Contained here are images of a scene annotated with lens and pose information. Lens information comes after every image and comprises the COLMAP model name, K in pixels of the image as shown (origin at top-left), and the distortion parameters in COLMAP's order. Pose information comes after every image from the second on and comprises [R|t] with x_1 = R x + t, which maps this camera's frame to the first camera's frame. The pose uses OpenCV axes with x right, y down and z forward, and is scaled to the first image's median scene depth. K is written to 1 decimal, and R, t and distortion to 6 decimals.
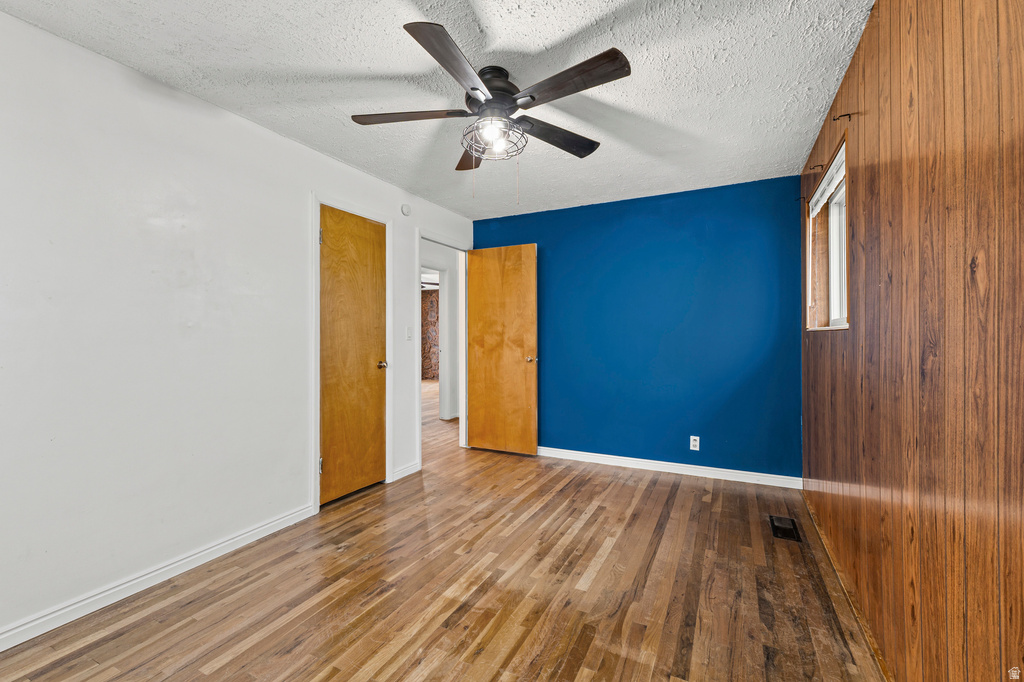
lens RADIAL K [[431.6, 0, 512.7], [0, 431.6, 338.0], [0, 0, 1]] dist [0.006556, 0.000103]
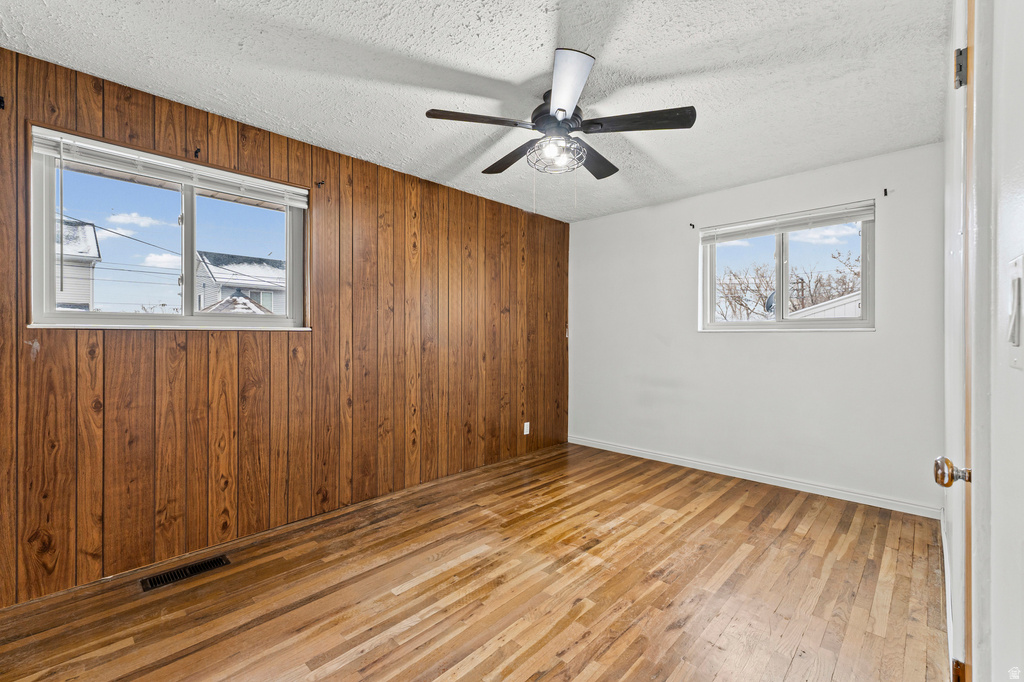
lens RADIAL K [[431.6, 0, 513.9], [0, 431.6, 335.8], [0, 0, 1]] dist [0.006556, 0.000103]
pose [[-0.956503, -0.000379, 0.291723, -0.257341], [0.000858, 0.999991, 0.004113, -0.009911], [-0.291722, 0.004185, -0.956494, 2.070088]]
